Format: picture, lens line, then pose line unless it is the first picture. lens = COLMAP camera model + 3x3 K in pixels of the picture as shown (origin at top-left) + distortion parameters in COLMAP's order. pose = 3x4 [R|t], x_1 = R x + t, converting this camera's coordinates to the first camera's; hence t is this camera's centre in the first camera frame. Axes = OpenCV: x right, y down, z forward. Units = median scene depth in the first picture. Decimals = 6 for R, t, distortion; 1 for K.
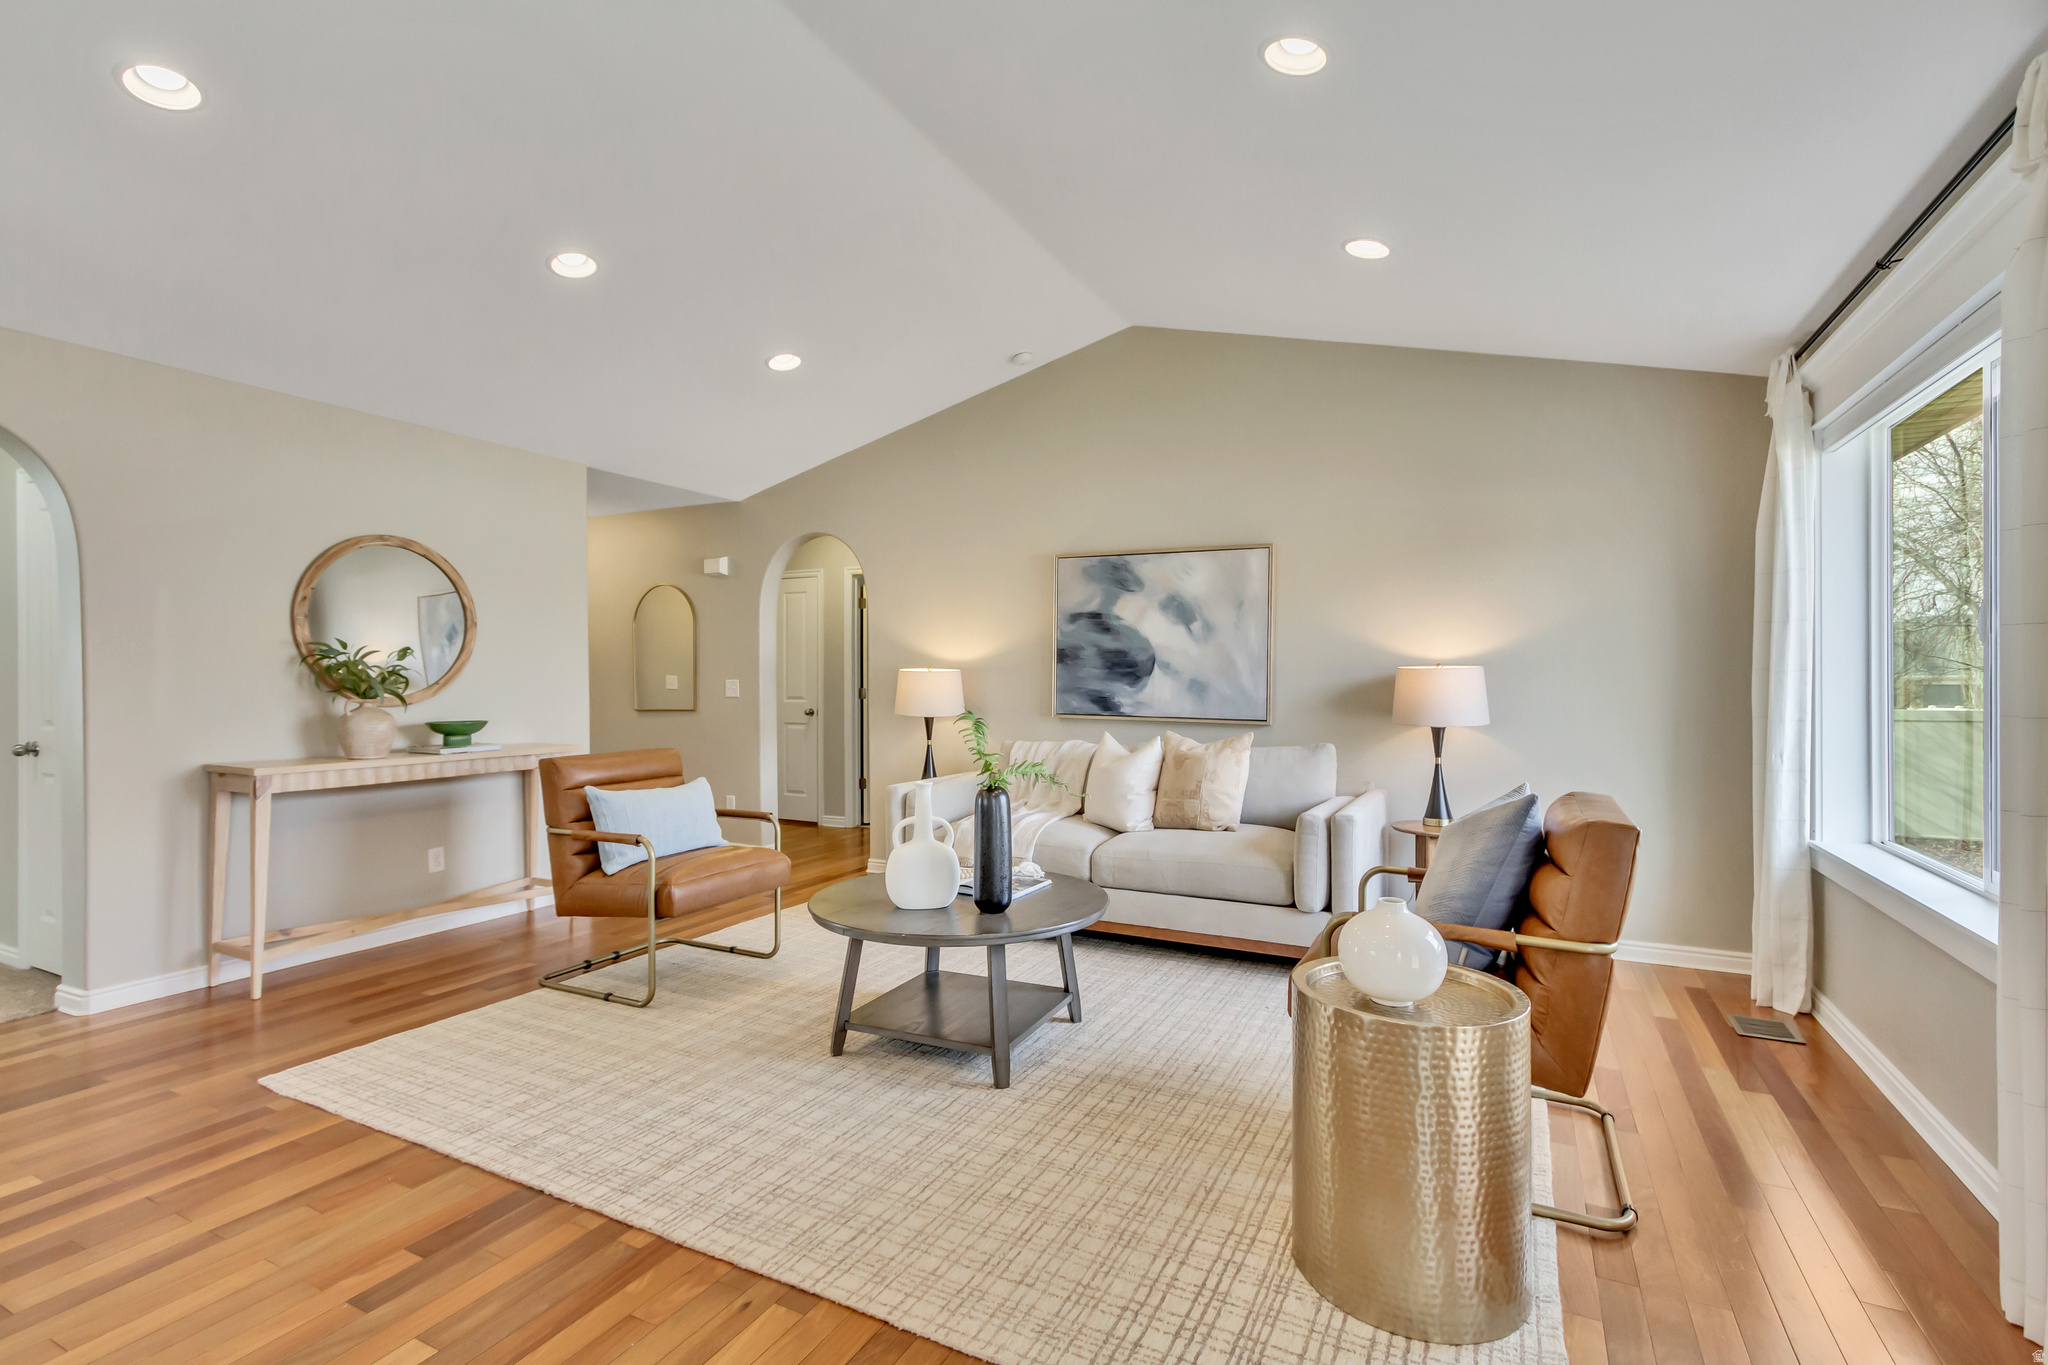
lens RADIAL K [[935.8, 0, 1025.7], [0, 935.8, 677.3], [0, 0, 1]] dist [0.002784, 0.000190]
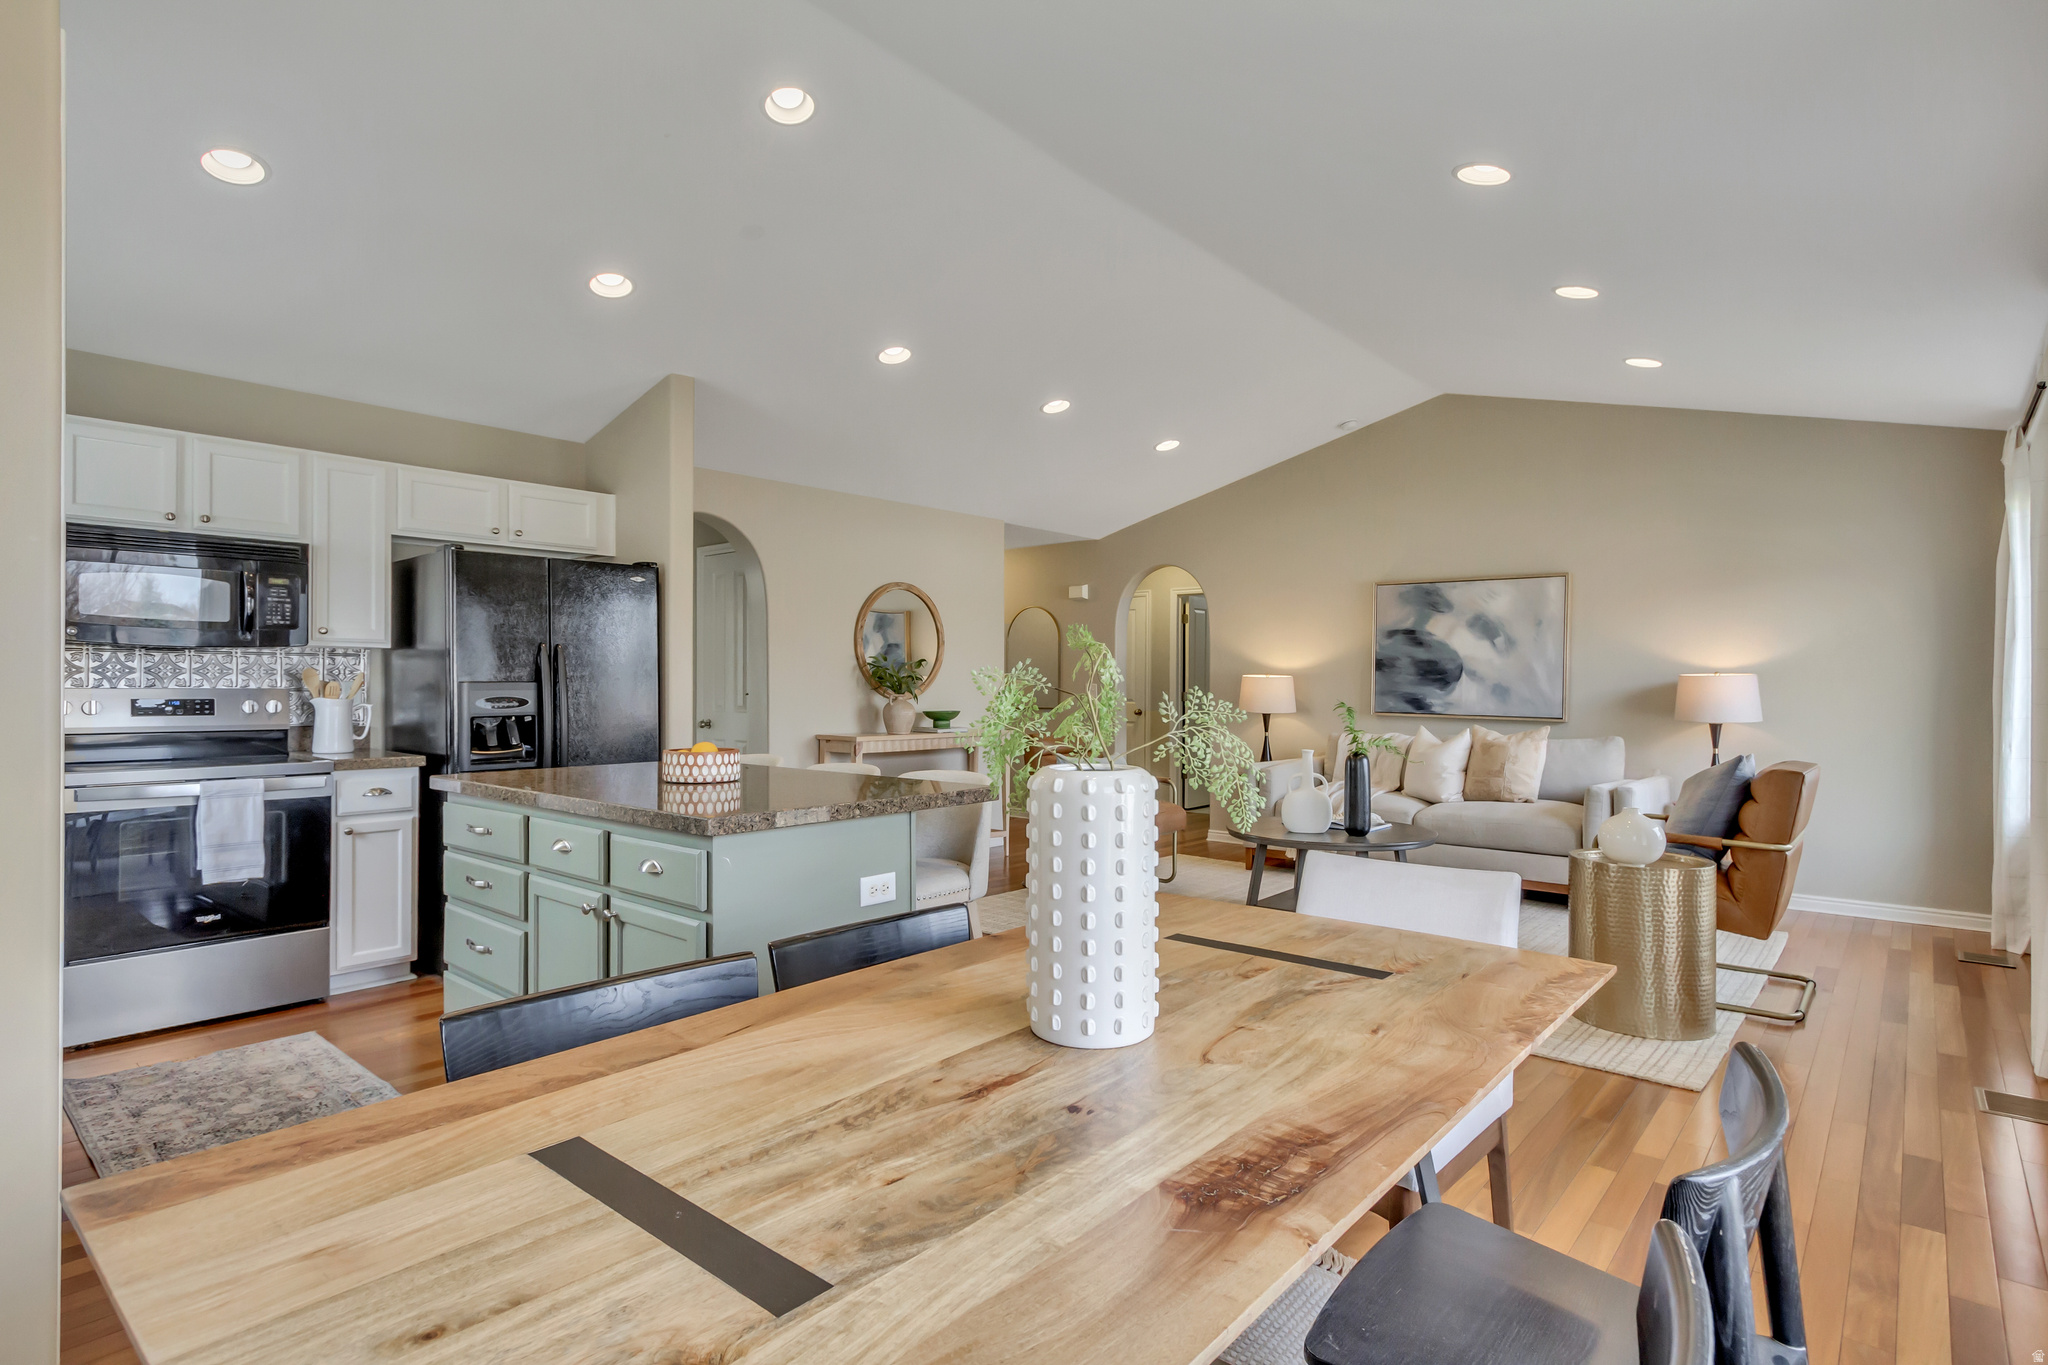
lens RADIAL K [[1018.2, 0, 1024.0], [0, 1018.2, 682.5], [0, 0, 1]] dist [0.002155, -0.000965]
pose [[0.970354, 0.004935, -0.241637, -0.108399], [-0.005636, 0.999982, -0.002209, 0.006827], [0.241621, 0.003506, 0.970364, -0.483381]]
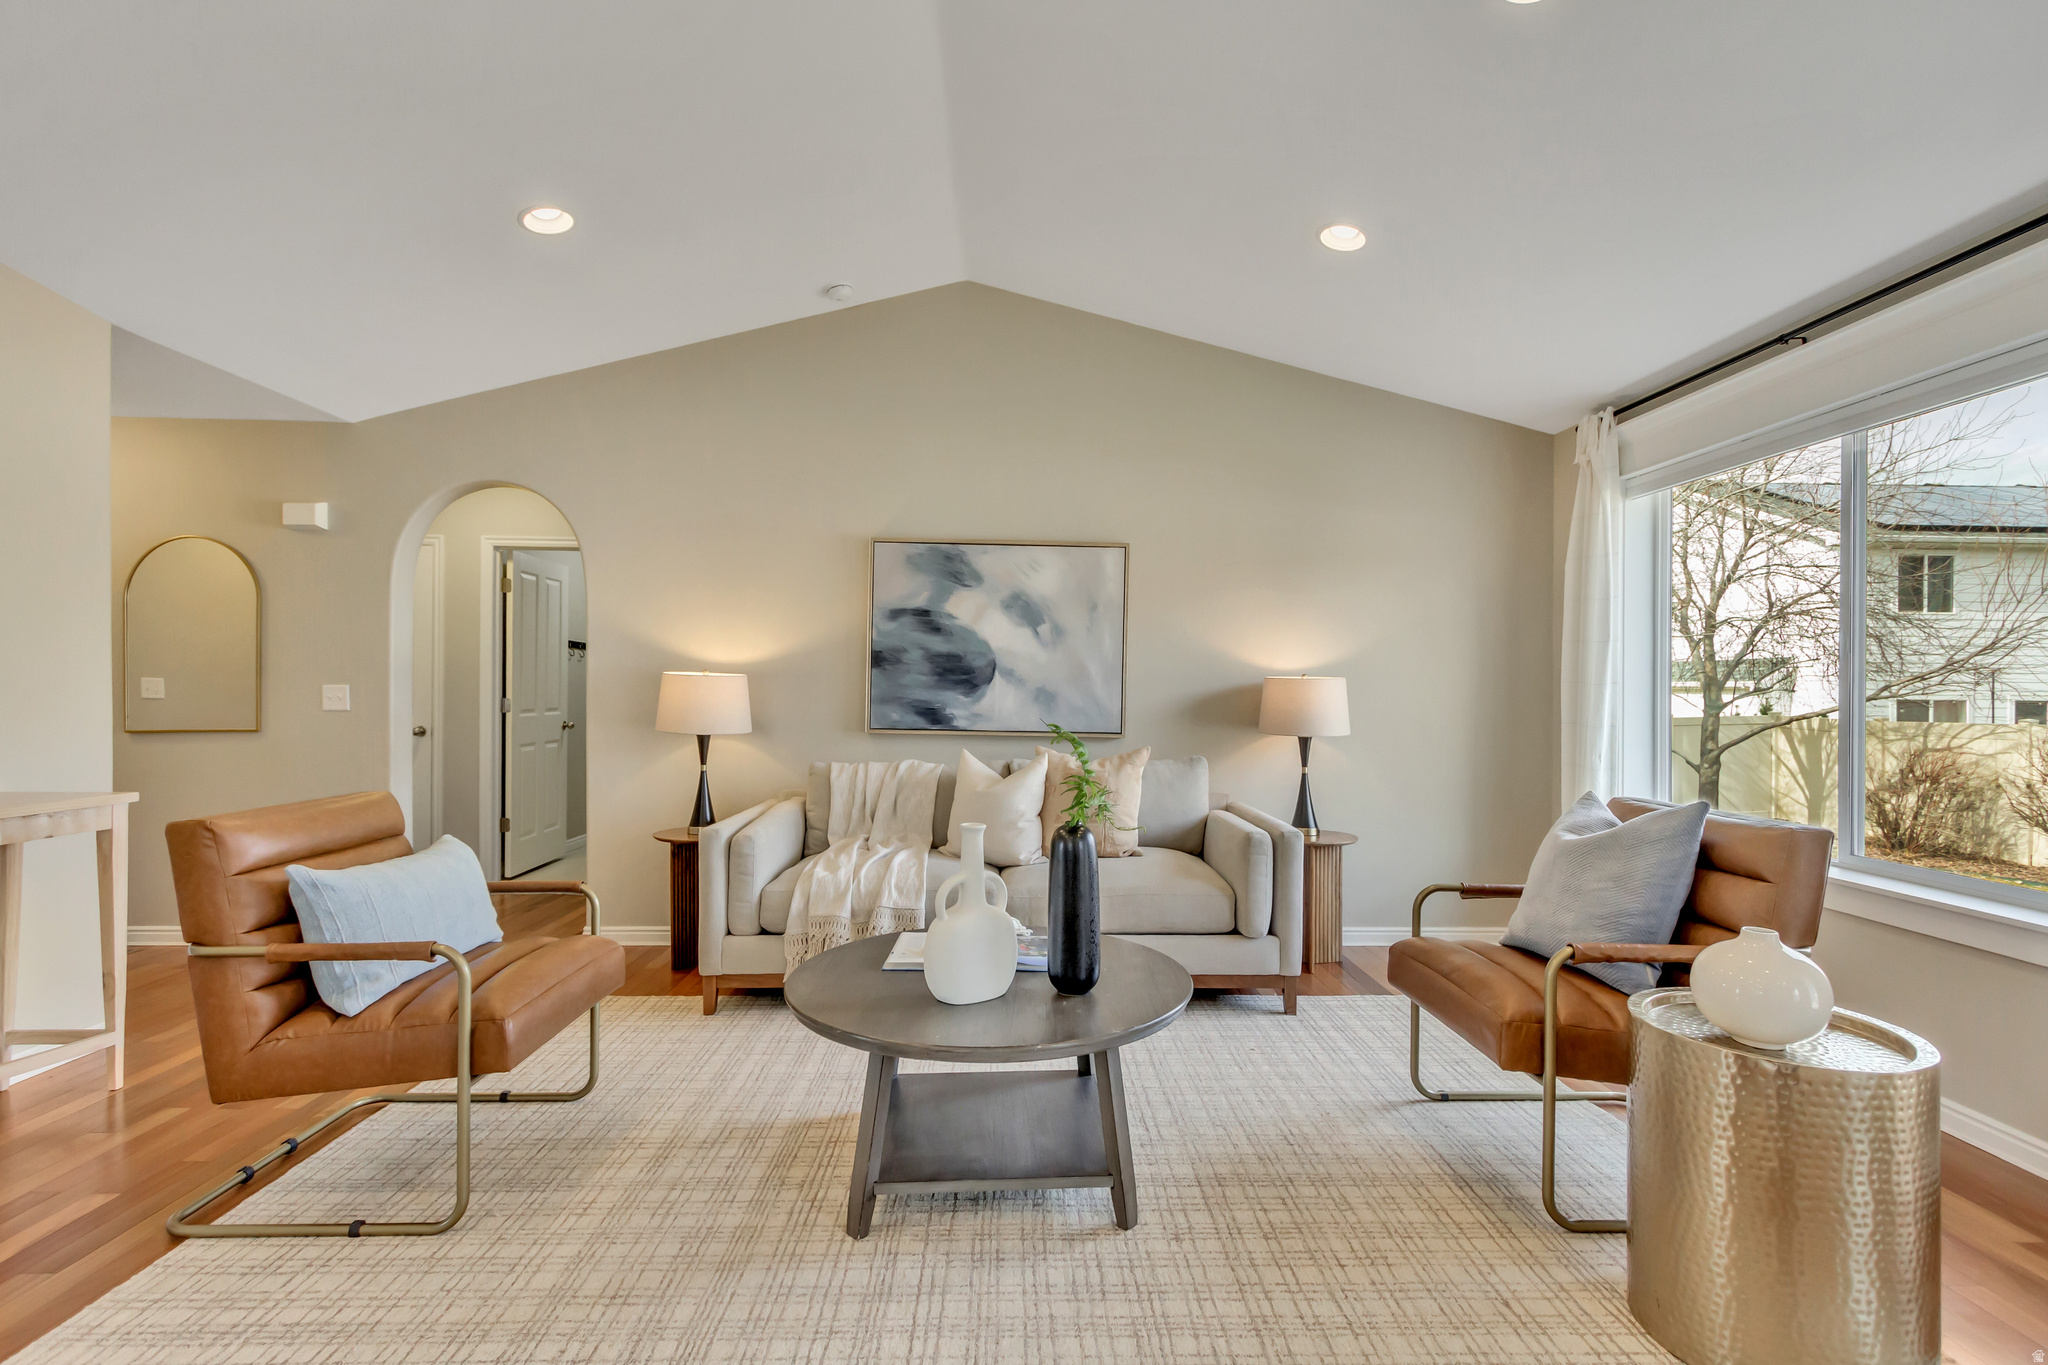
lens RADIAL K [[941.7, 0, 1021.8], [0, 941.7, 691.2], [0, 0, 1]] dist [0.011736, -0.007599]
pose [[0.880670, 0.006591, 0.473685, -0.292573], [-0.006745, 0.999976, -0.001373, 0.007020], [-0.473683, -0.001986, 0.880693, 0.237530]]
